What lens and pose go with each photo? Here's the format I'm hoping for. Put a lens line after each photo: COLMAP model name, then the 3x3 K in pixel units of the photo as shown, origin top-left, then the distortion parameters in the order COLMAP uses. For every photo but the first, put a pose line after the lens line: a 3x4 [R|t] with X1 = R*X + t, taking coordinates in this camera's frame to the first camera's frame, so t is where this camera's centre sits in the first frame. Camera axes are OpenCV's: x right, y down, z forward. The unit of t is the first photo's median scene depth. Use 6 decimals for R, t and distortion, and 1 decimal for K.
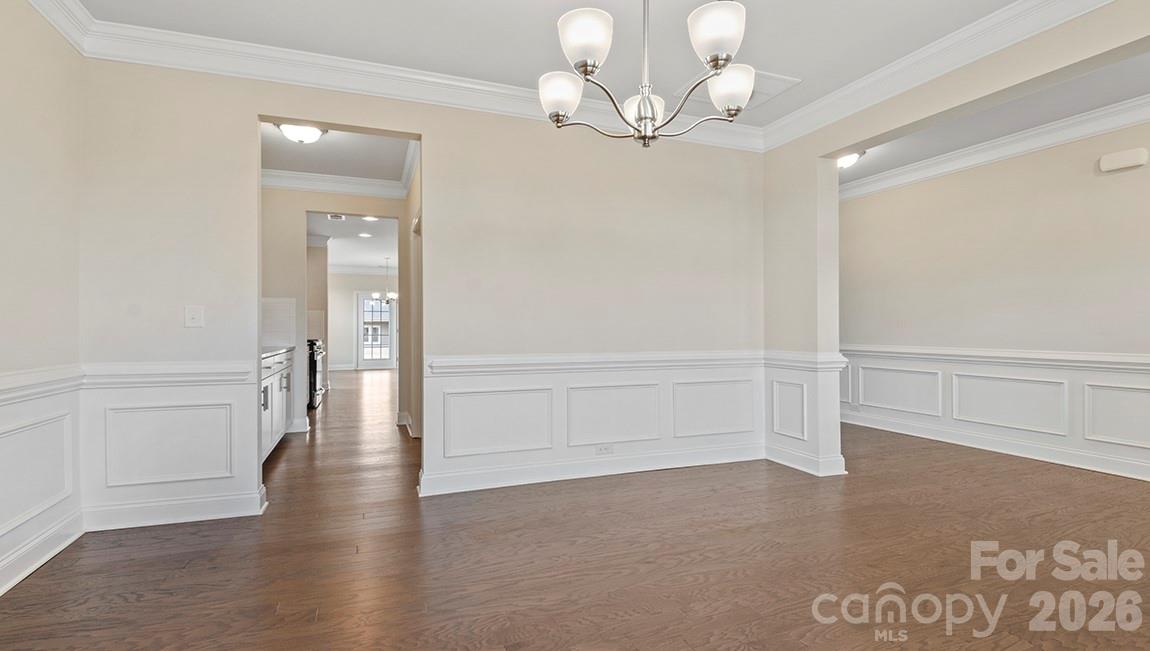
lens RADIAL K [[523.4, 0, 575.0], [0, 523.4, 325.5], [0, 0, 1]] dist [-0.002670, -0.000508]
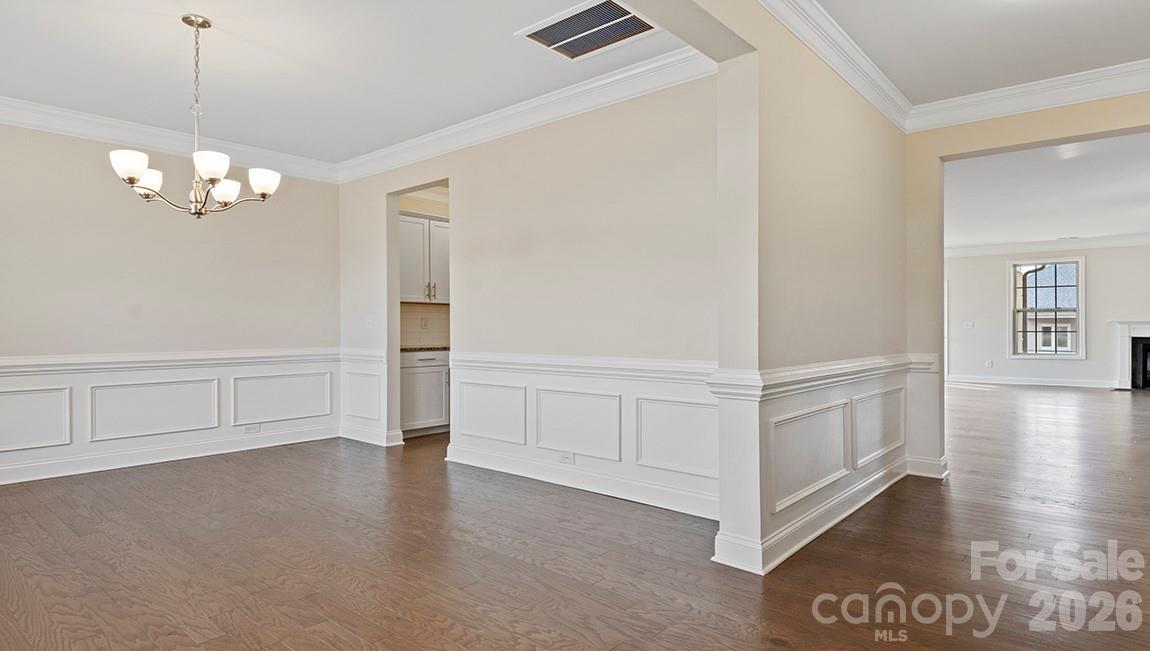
lens RADIAL K [[629.1, 0, 575.0], [0, 629.1, 325.5], [0, 0, 1]] dist [-0.002006, -0.001120]
pose [[0.477857, -0.003450, -0.878431, 0.397555], [0.005055, 0.999987, -0.001177, 0.001698], [0.878423, -0.003878, 0.477868, 0.183769]]
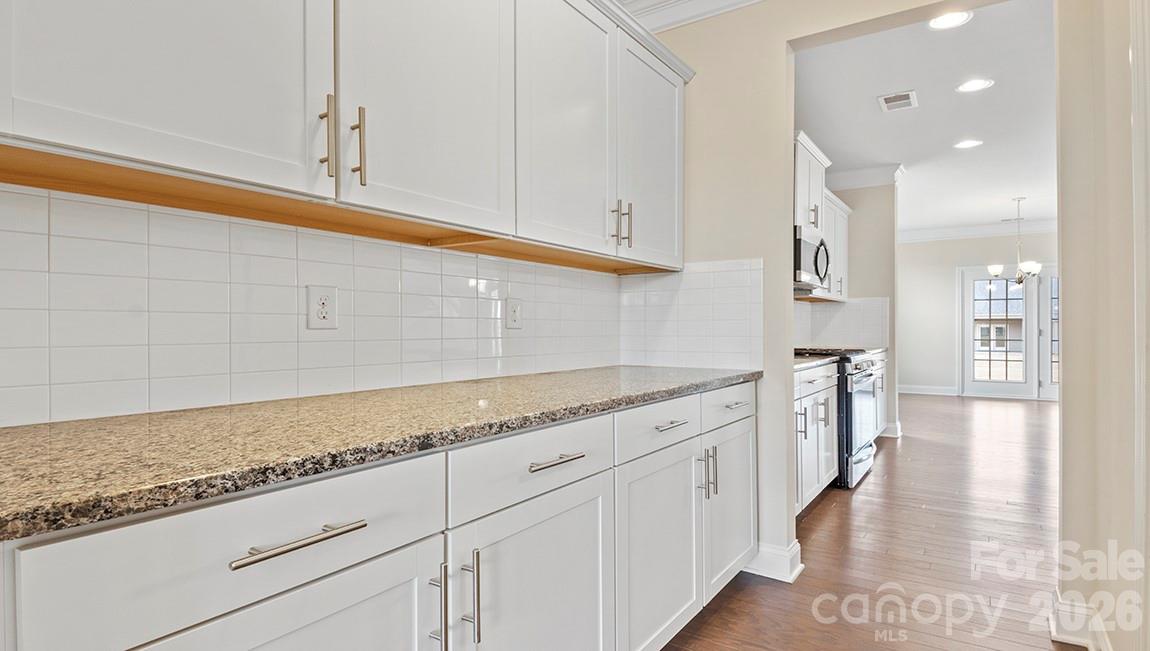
lens RADIAL K [[629.1, 0, 575.0], [0, 629.1, 325.5], [0, 0, 1]] dist [-0.002006, -0.001120]
pose [[0.572166, -0.003645, -0.820130, -0.116719], [0.003509, 0.999992, -0.001996, 0.002429], [0.820131, -0.001736, 0.572174, 0.330585]]
